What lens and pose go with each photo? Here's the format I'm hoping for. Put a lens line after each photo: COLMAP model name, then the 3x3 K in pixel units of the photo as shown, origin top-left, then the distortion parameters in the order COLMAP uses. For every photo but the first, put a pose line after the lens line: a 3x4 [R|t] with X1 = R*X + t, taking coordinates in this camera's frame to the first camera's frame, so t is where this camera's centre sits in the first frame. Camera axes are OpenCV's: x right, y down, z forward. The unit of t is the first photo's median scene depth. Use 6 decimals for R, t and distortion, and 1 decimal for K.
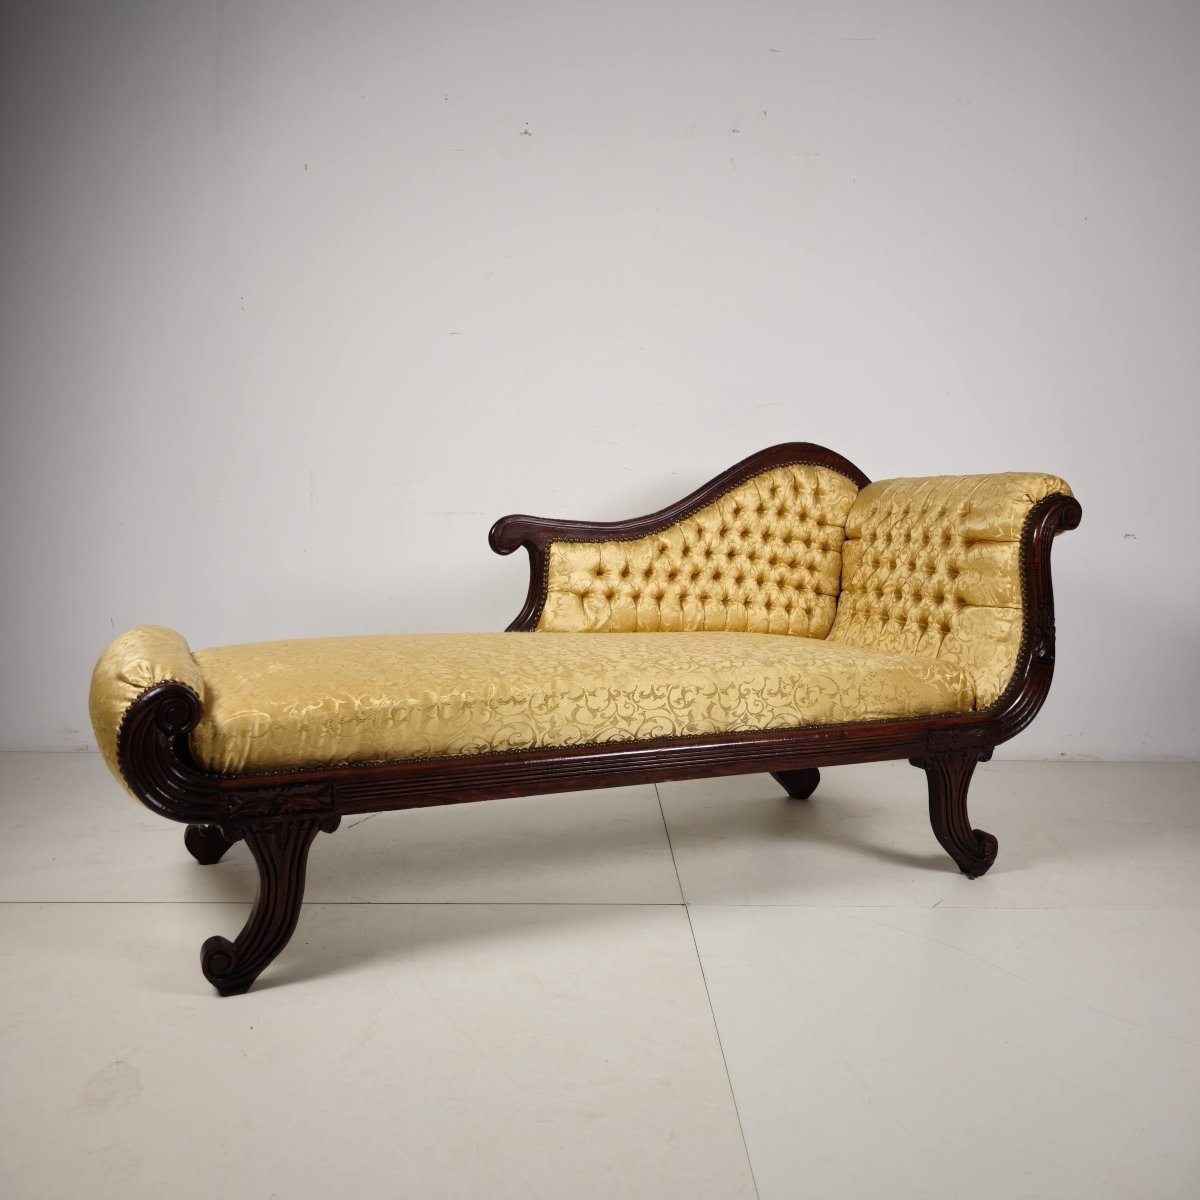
lens RADIAL K [[1131.5, 0, 571.9], [0, 1131.5, 584.9], [0, 0, 1]] dist [0.028504, -0.002945]
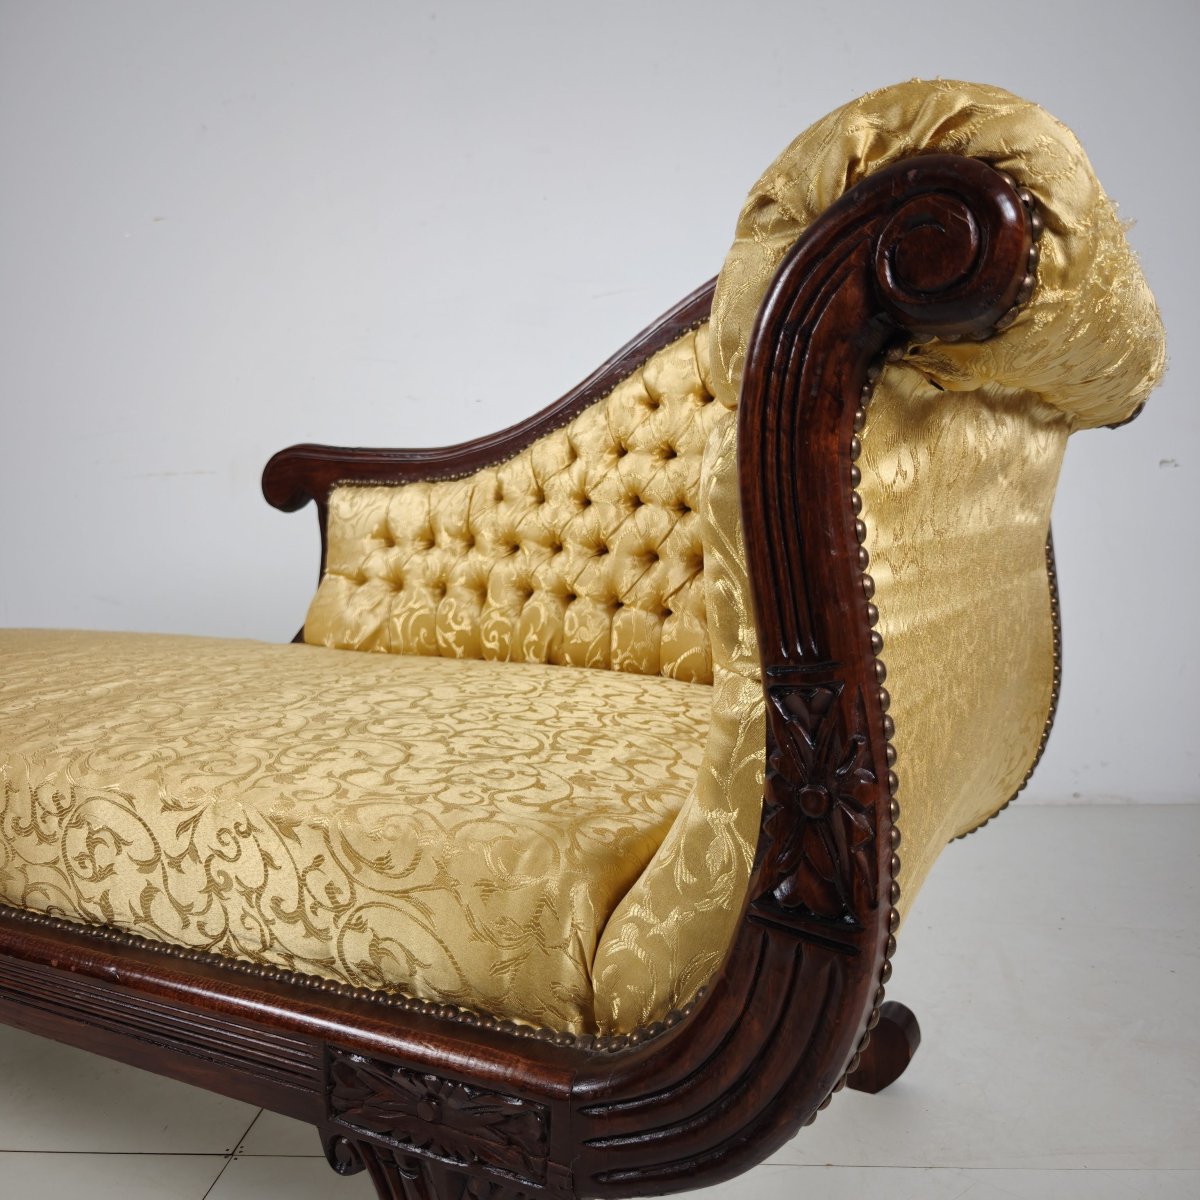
lens RADIAL K [[1105.2, 0, 629.4], [0, 1105.2, 602.1], [0, 0, 1]] dist [0.013145, -0.007802]
pose [[0.621729, 0.041644, -0.782124, 0.506594], [-0.014528, 0.999027, 0.041645, -0.004691], [0.783097, -0.014529, 0.621729, 0.749555]]
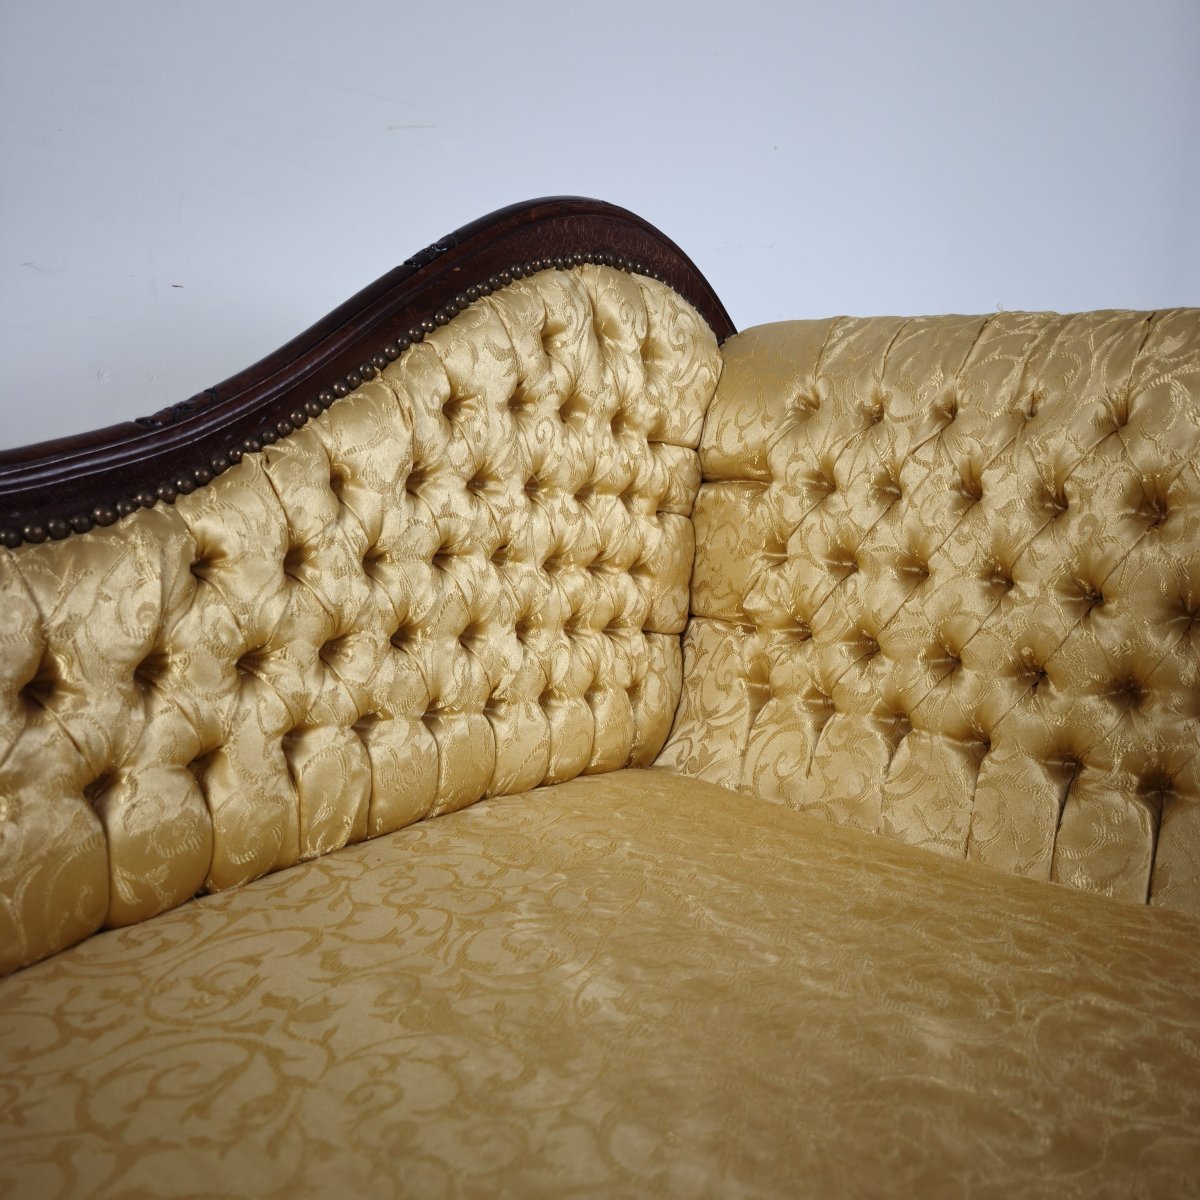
lens RADIAL K [[1105.2, 0, 629.4], [0, 1105.2, 602.1], [0, 0, 1]] dist [0.013145, -0.007802]
pose [[0.872818, -0.079873, 0.481466, 0.044540], [0.013614, 0.990118, 0.139576, -0.056427], [-0.487857, -0.115270, 0.865280, 0.749692]]
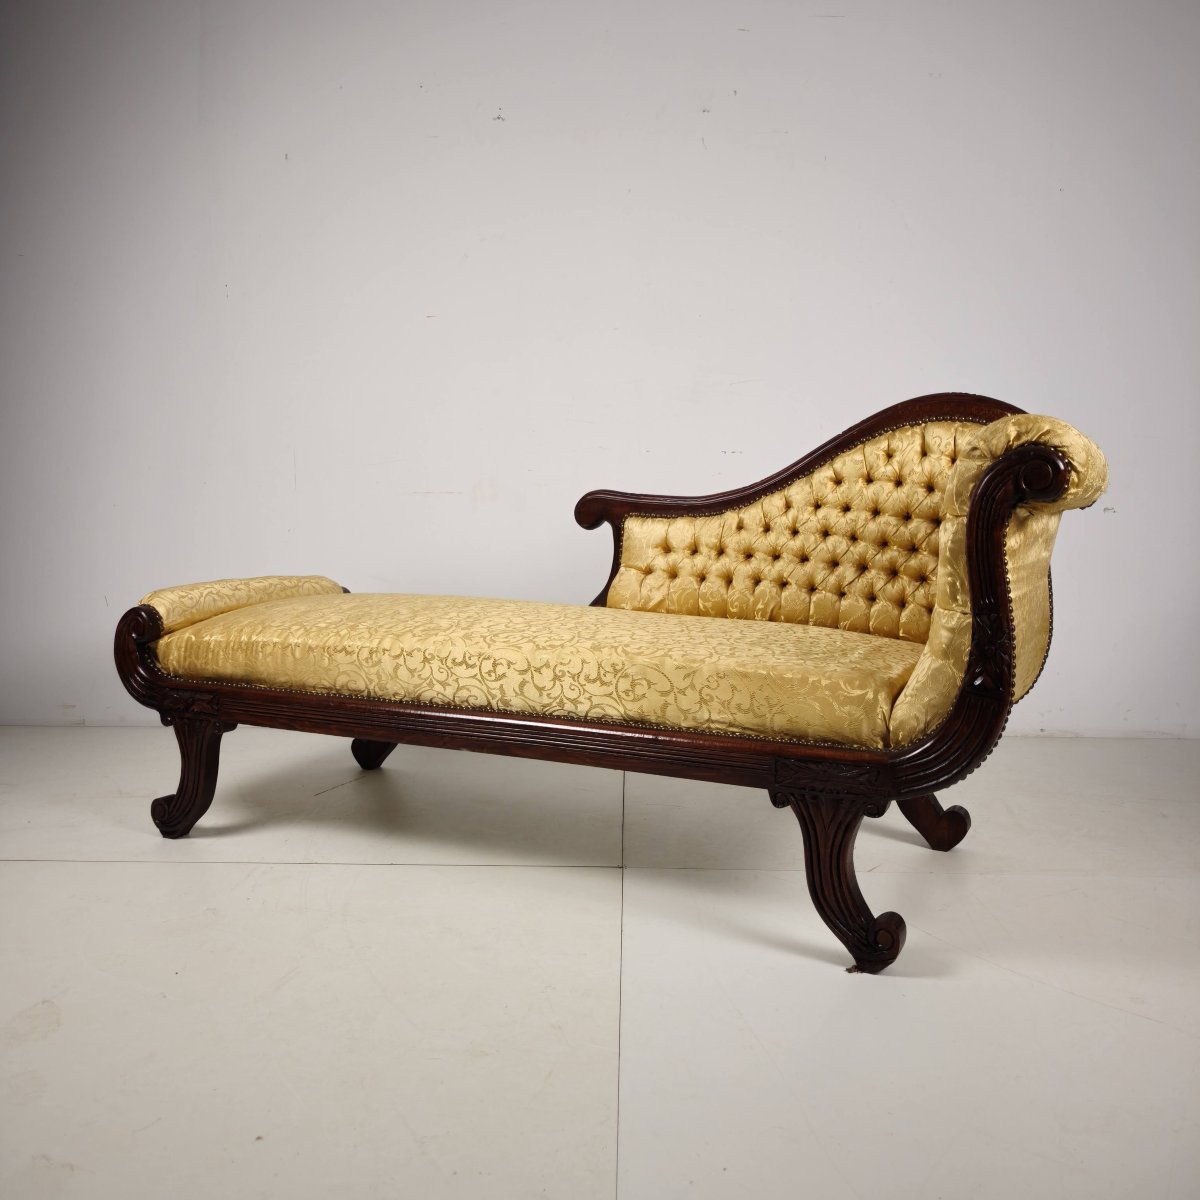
lens RADIAL K [[1126.2, 0, 600.0], [0, 1126.2, 600.0], [0, 0, 1]] dist [-0.007549, -0.010271]
pose [[0.641795, 0.062891, -0.764293, 0.700501], [-0.047811, 0.997974, 0.041971, -0.004614], [0.765384, 0.009605, 0.643502, 0.348029]]
